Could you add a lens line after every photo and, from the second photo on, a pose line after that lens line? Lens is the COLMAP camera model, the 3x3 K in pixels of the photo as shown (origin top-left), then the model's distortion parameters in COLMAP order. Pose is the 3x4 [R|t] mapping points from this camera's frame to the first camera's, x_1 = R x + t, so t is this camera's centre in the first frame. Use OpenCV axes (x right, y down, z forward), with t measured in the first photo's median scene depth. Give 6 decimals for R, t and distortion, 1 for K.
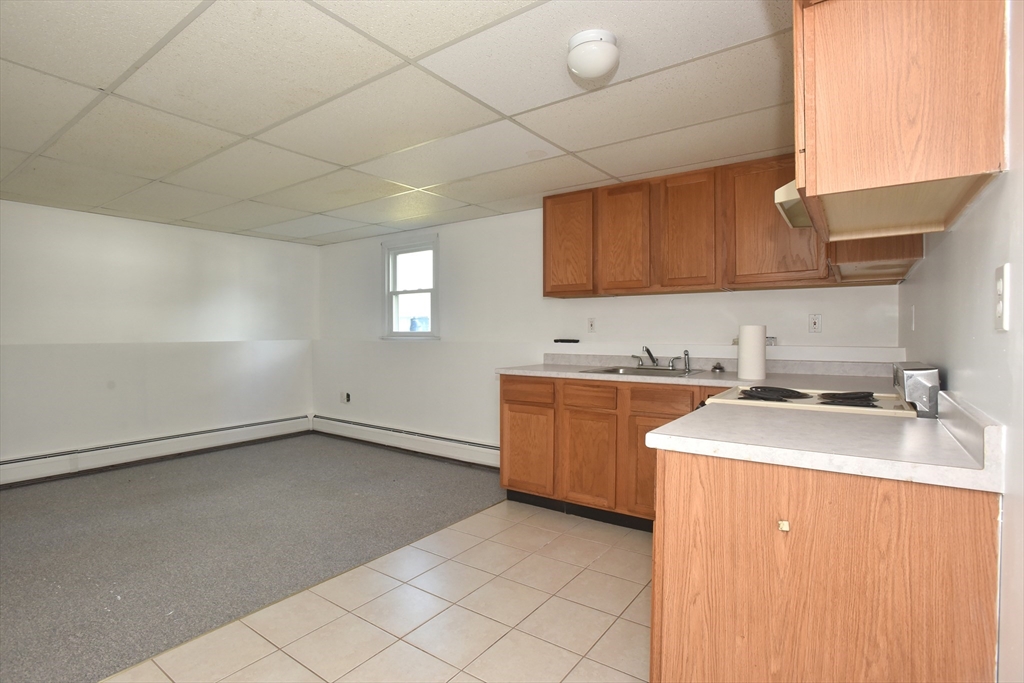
lens RADIAL K [[502.9, 0, 512.0], [0, 502.9, 341.5], [0, 0, 1]] dist [-0.068897, 0.030647]
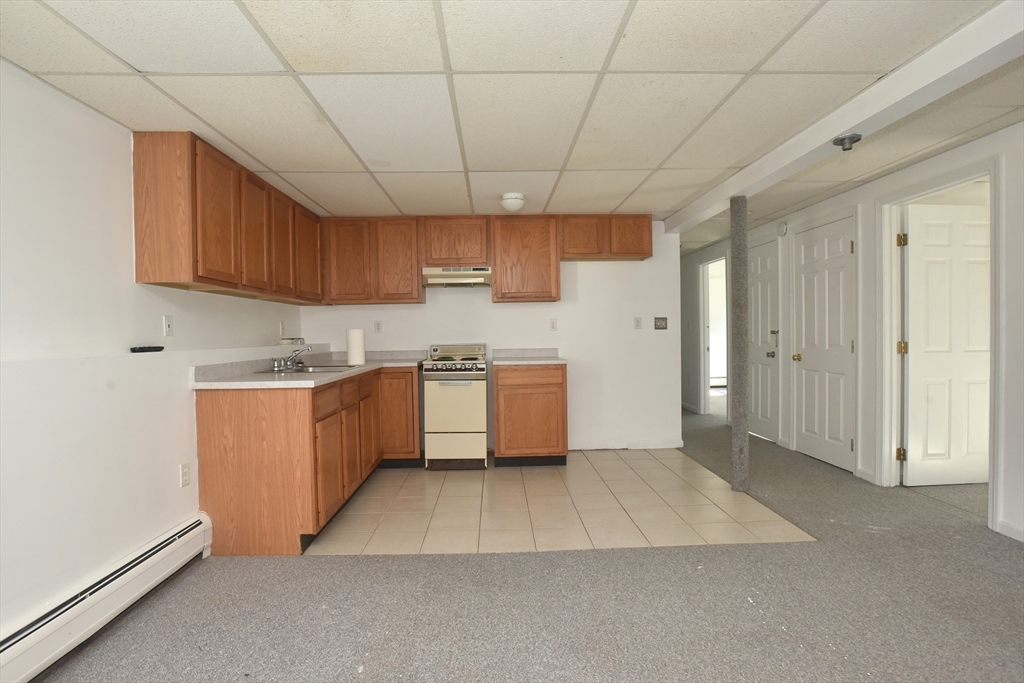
lens RADIAL K [[502.9, 0, 512.0], [0, 502.9, 341.5], [0, 0, 1]] dist [-0.068897, 0.030647]
pose [[-0.602918, 0.002605, 0.797799, -1.011148], [0.030153, 0.999355, 0.019524, -0.013197], [-0.797233, 0.035828, -0.602608, 1.507845]]
